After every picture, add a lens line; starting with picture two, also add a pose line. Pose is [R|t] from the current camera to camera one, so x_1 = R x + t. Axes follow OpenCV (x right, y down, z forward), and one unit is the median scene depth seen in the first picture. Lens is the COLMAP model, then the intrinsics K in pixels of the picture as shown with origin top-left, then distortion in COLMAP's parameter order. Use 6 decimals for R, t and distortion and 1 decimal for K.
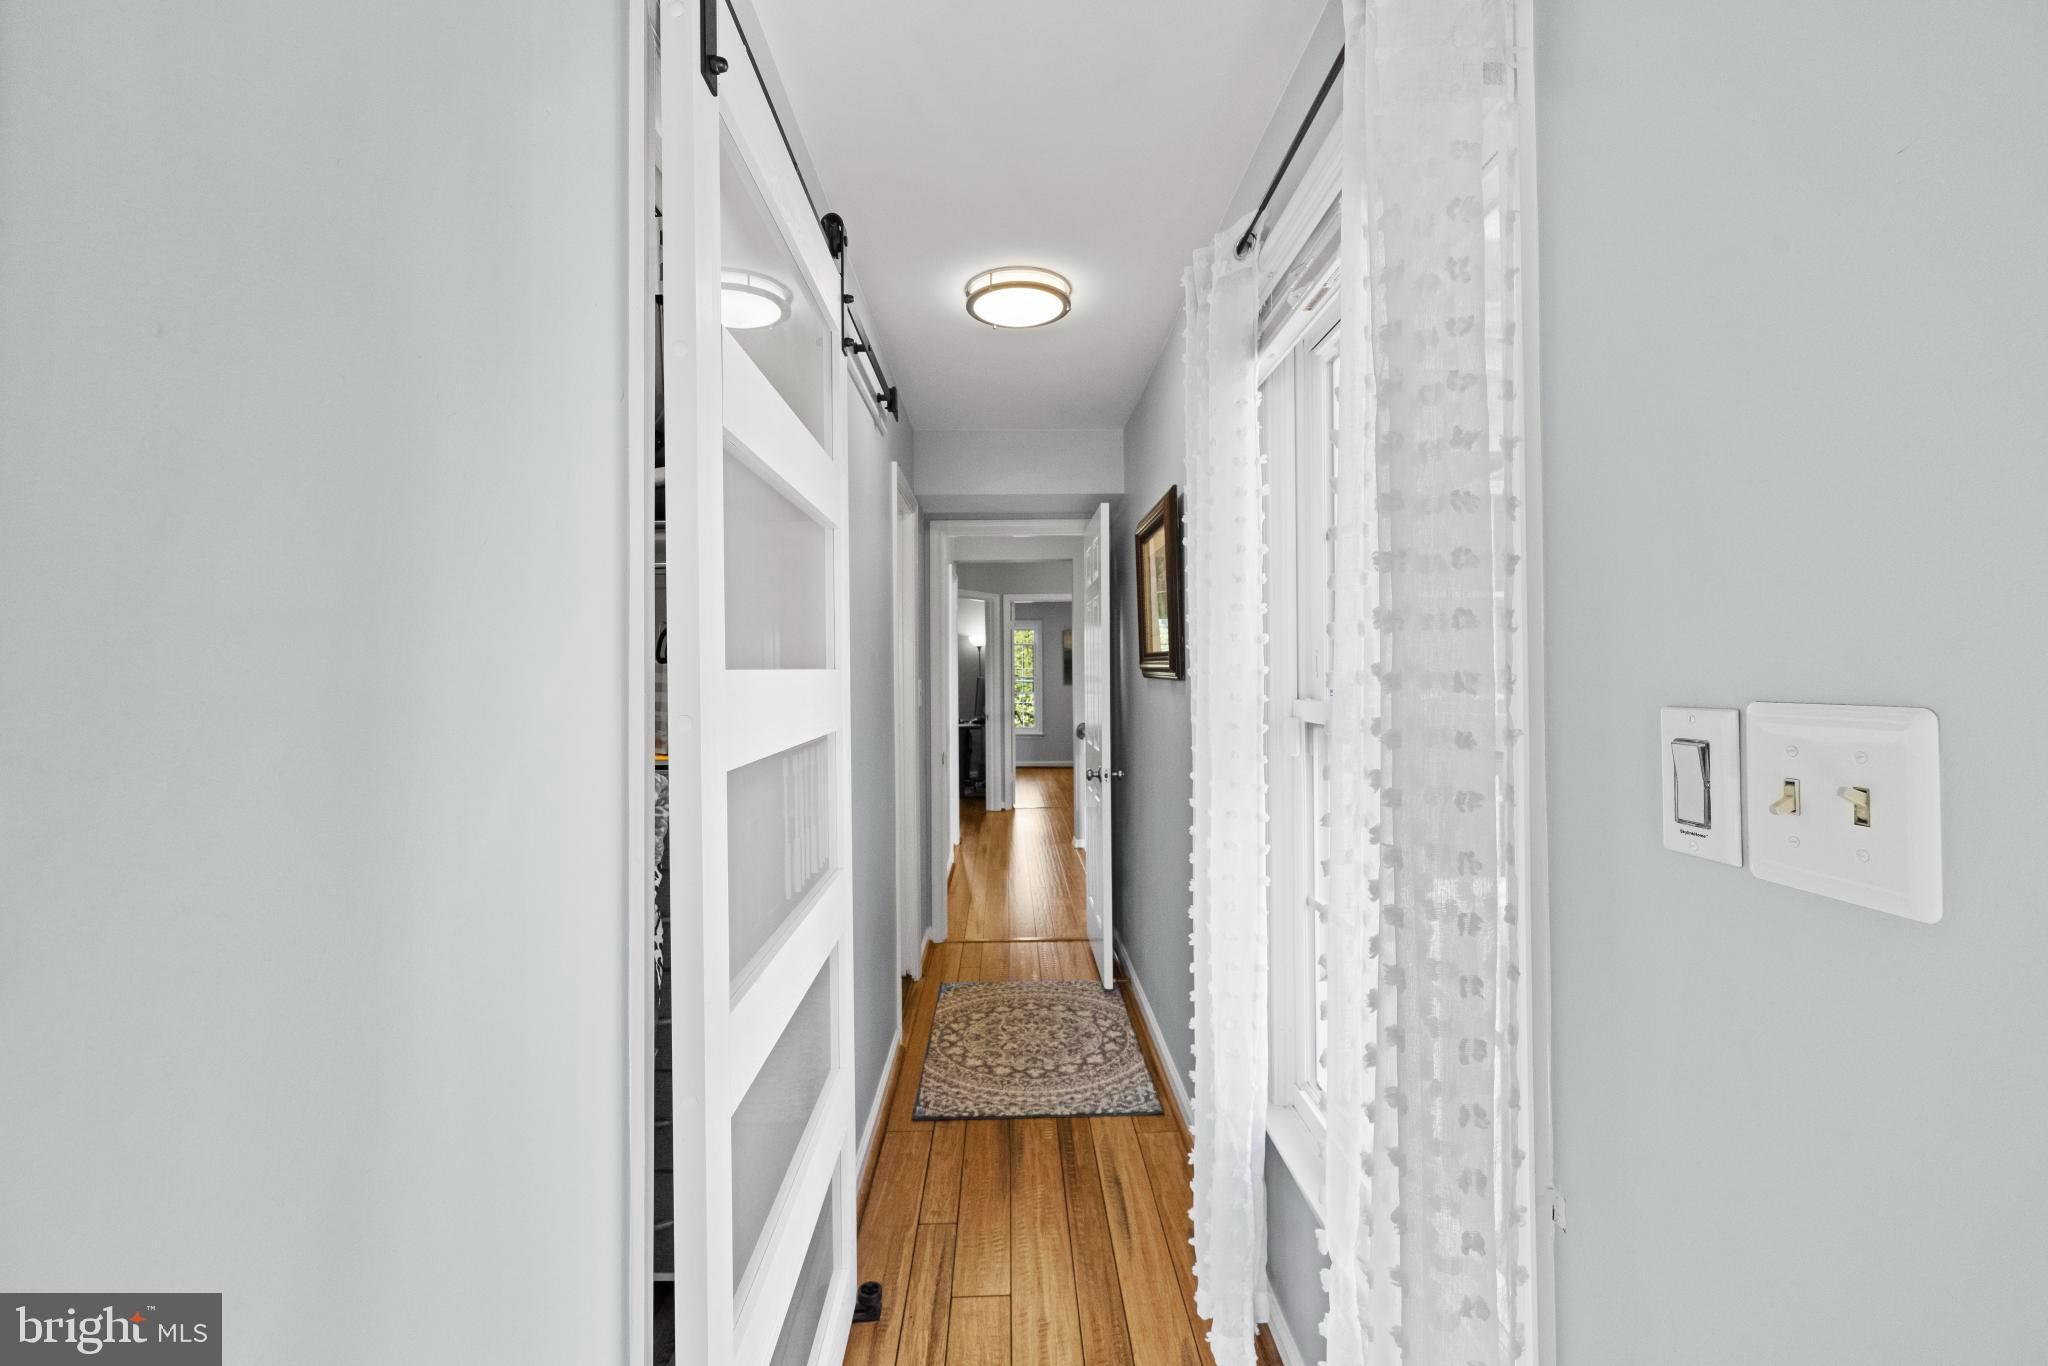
lens RADIAL K [[868.7, 0, 1027.2], [0, 868.7, 673.2], [0, 0, 1]] dist [0.001756, -0.001249]
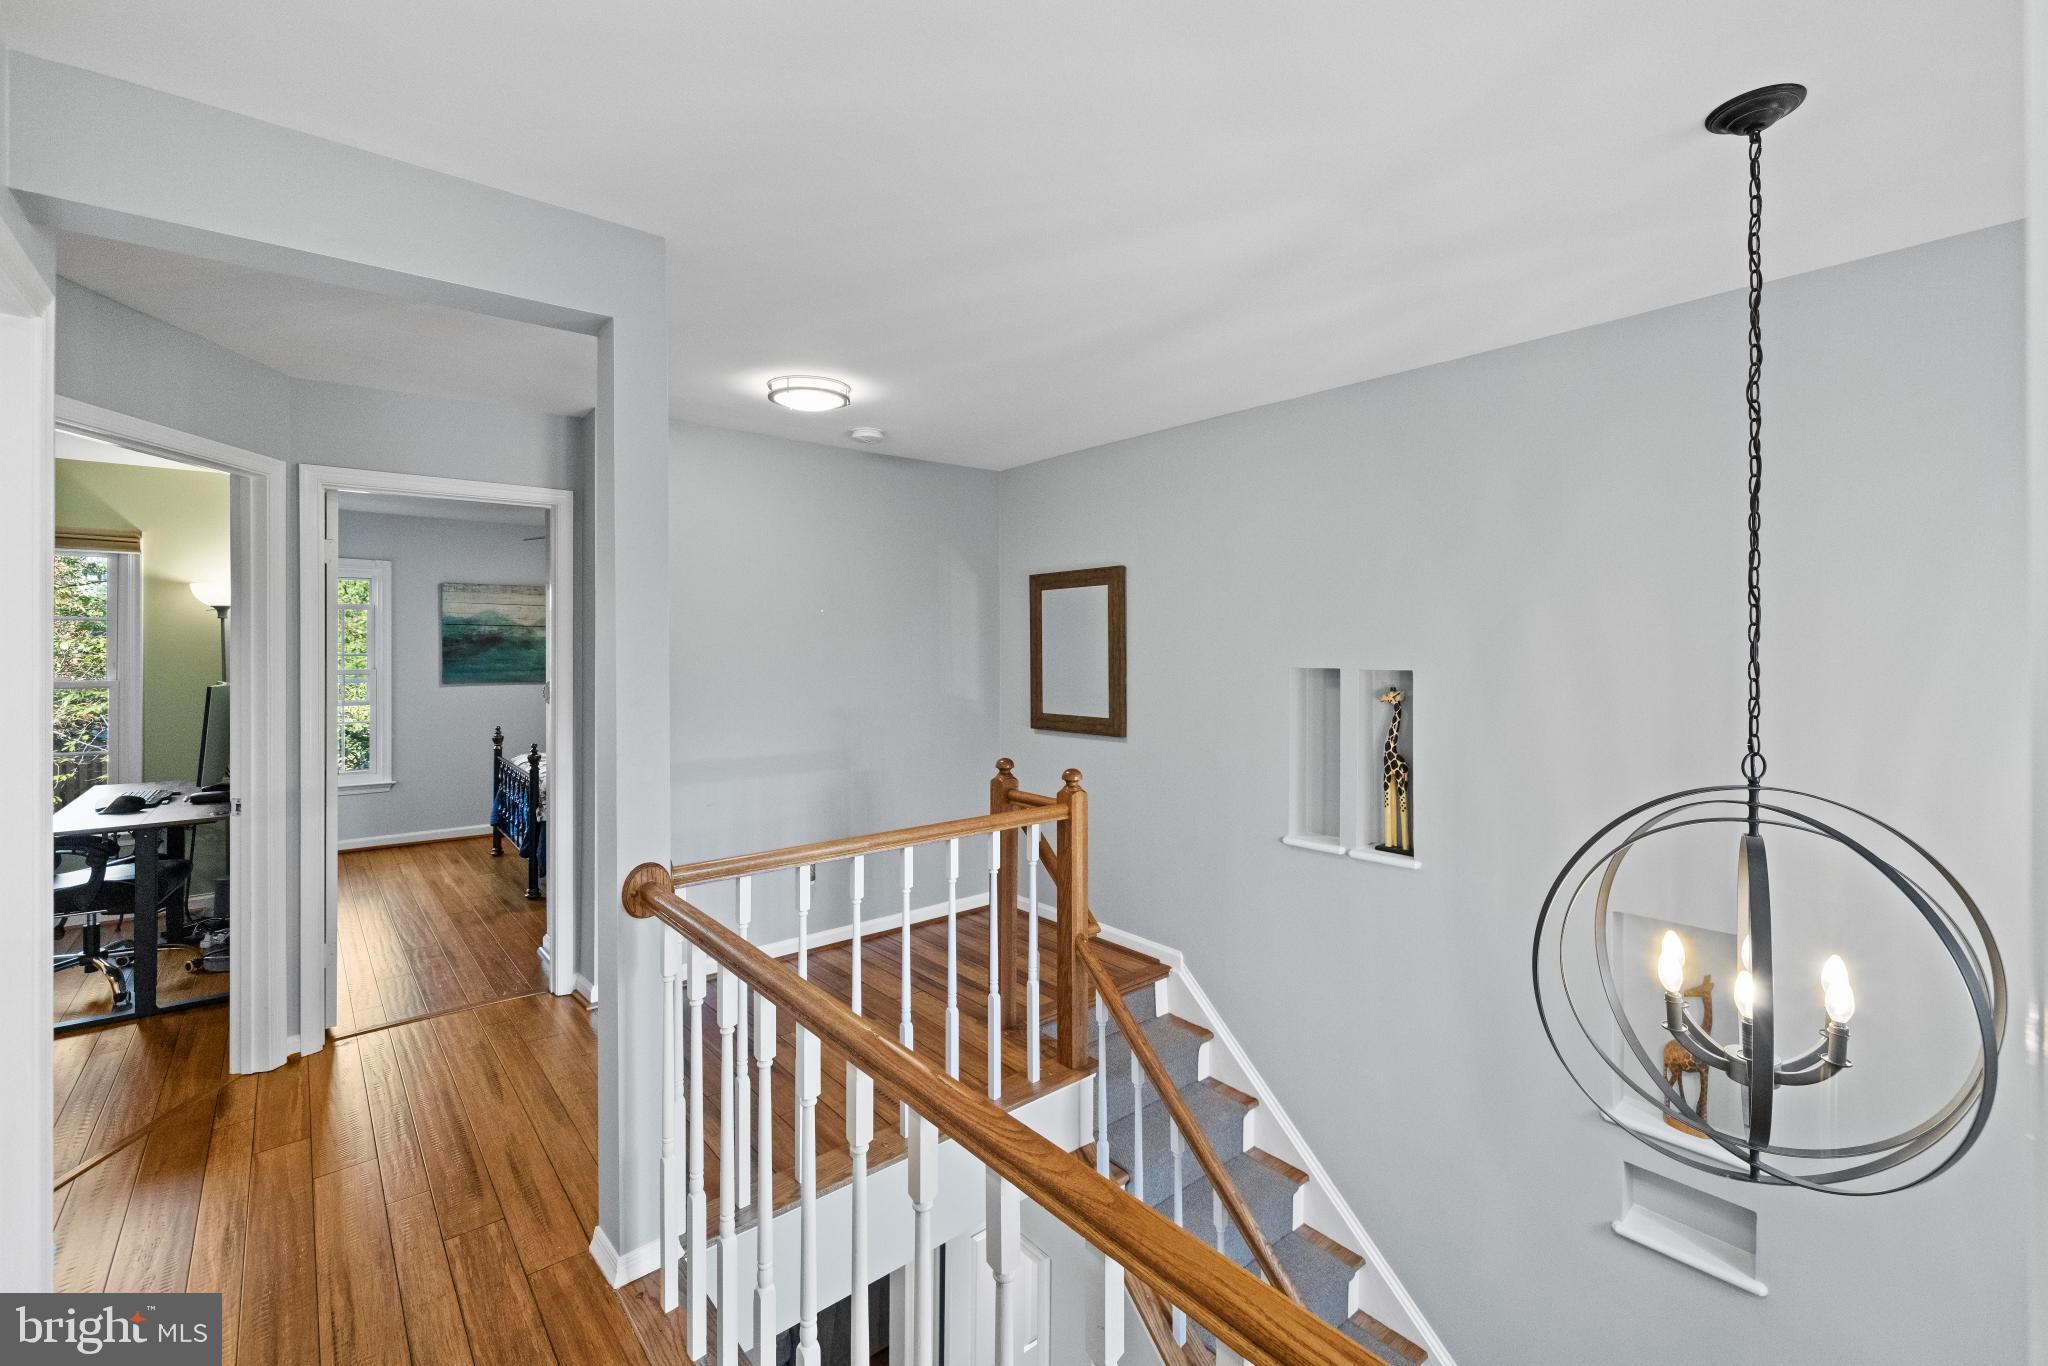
lens RADIAL K [[868.7, 0, 1066.0], [0, 868.7, 636.9], [0, 0, 1]] dist [0.001756, -0.001249]
pose [[0.759764, 0.006995, 0.650162, -0.018543], [0.000445, 0.999936, -0.011278, -0.014400], [-0.650199, 0.008858, 0.759712, 0.487098]]
